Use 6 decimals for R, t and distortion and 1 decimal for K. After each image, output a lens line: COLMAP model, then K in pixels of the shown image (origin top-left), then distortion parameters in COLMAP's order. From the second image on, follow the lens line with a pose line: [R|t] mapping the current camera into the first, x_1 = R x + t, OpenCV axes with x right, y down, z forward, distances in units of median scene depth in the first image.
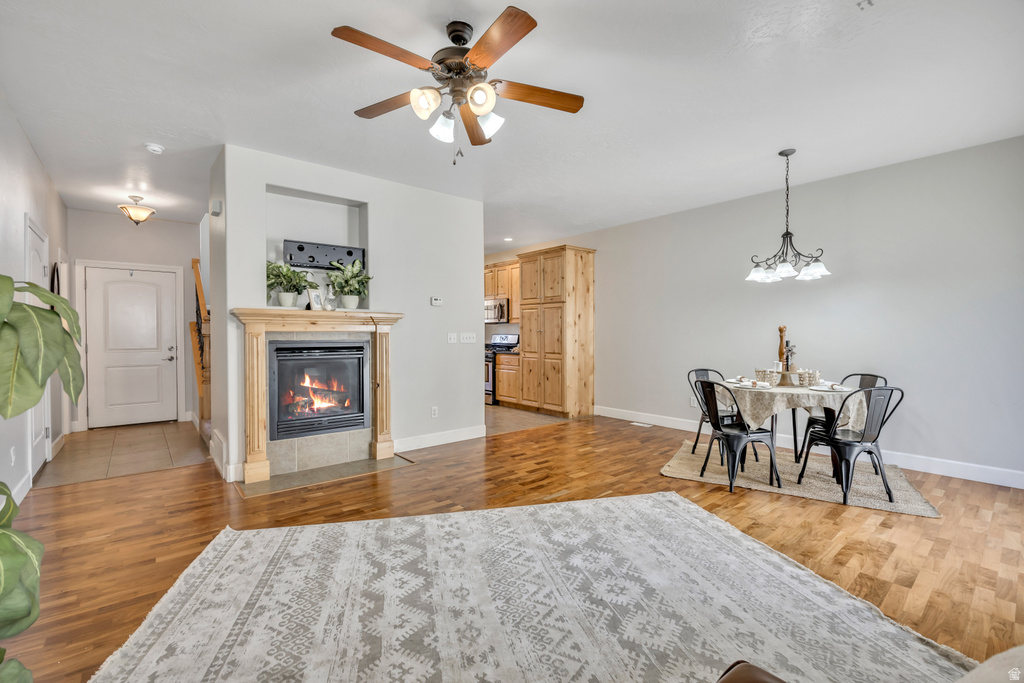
lens RADIAL K [[451.0, 0, 507.2], [0, 451.0, 339.0], [0, 0, 1]] dist [-0.015326, -0.000382]
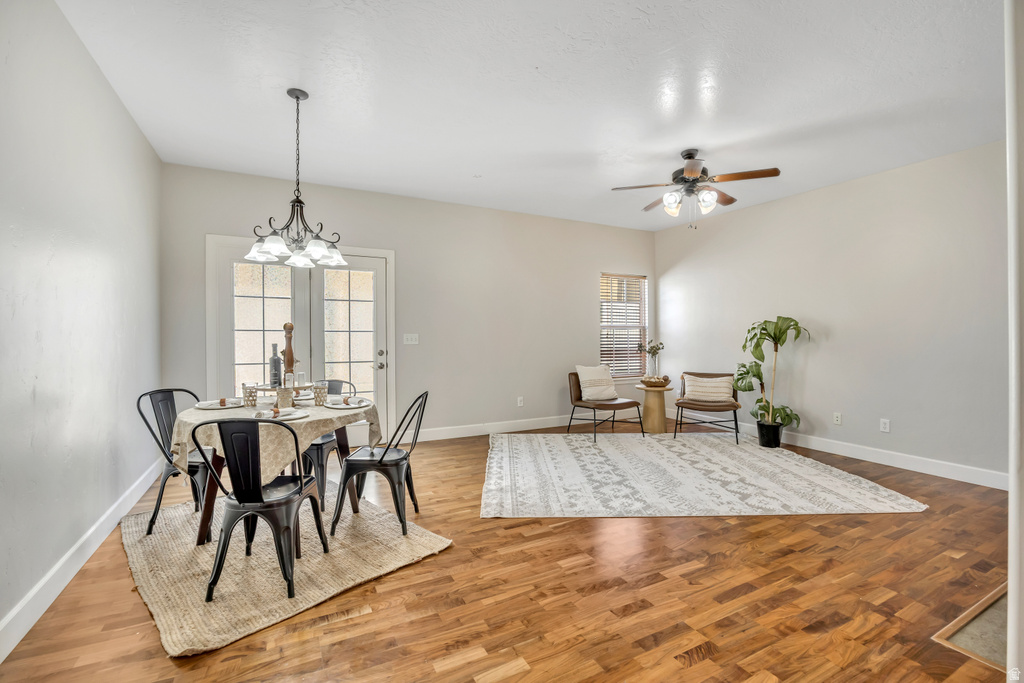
lens RADIAL K [[441.5, 0, 514.7], [0, 441.5, 337.1], [0, 0, 1]] dist [-0.014603, -0.000010]
pose [[-0.978768, -0.001882, 0.204961, 0.143135], [0.001914, 0.999830, 0.018320, -0.023096], [-0.204961, 0.018323, -0.978599, 1.952954]]
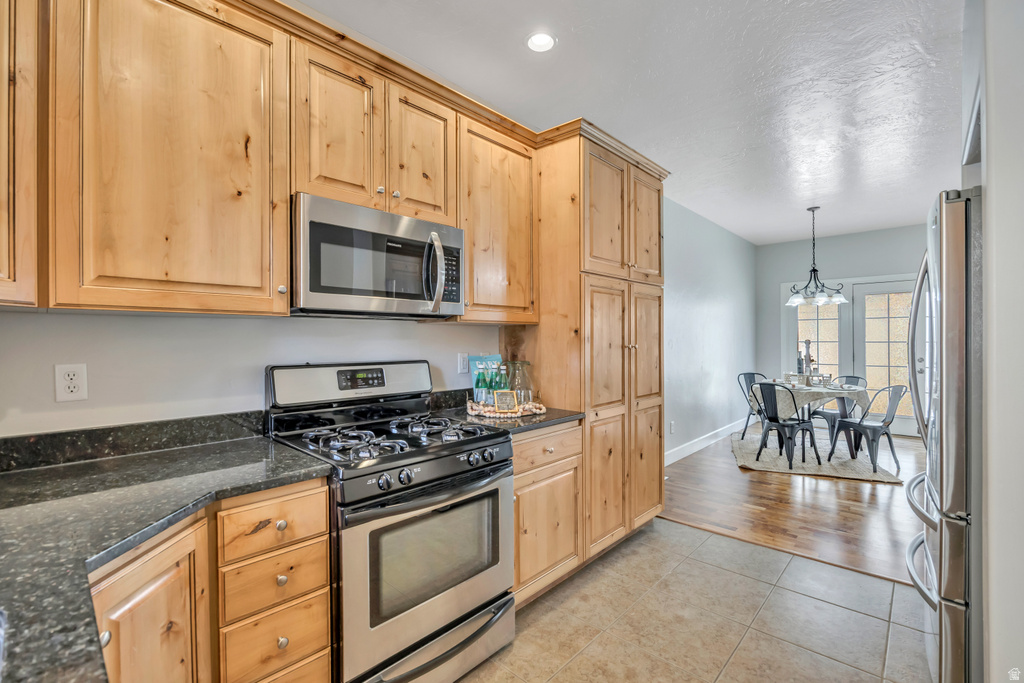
lens RADIAL K [[451.0, 0, 507.2], [0, 451.0, 339.0], [0, 0, 1]] dist [-0.015326, -0.000382]
pose [[-0.127167, 0.002457, 0.991878, -0.661498], [0.018450, 0.999830, -0.000111, -0.057207], [-0.991710, 0.018286, -0.127191, 2.441547]]
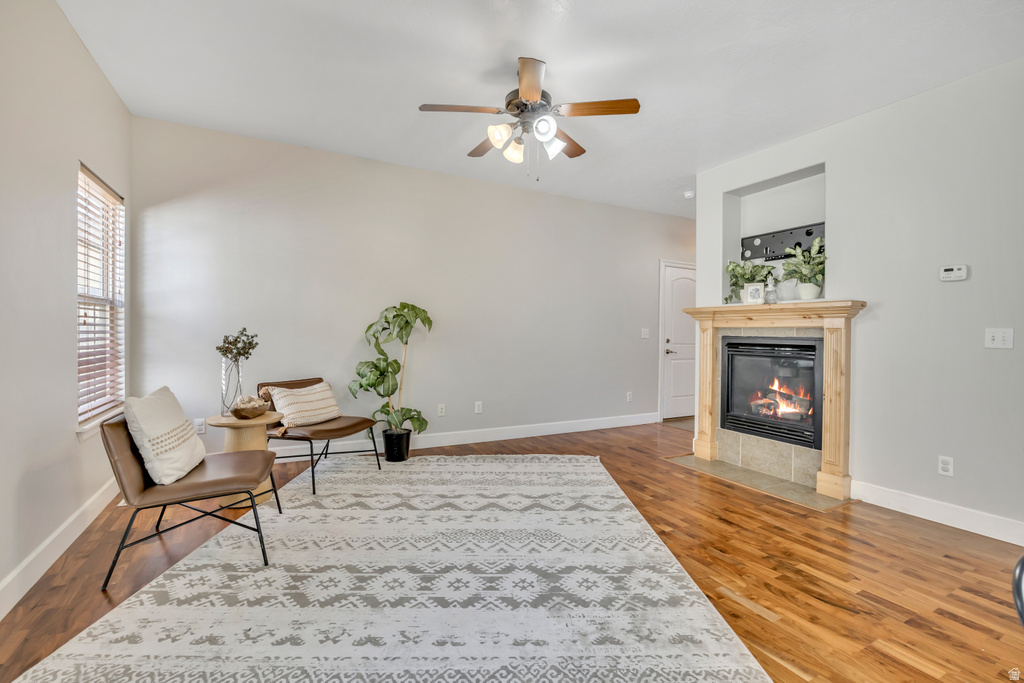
lens RADIAL K [[451.0, 0, 507.2], [0, 451.0, 339.0], [0, 0, 1]] dist [-0.015326, -0.000382]
pose [[-0.210917, 0.010779, -0.977445, 0.778024], [-0.027669, 0.999473, 0.016992, 0.008515], [0.977112, 0.030629, -0.210507, 0.864804]]
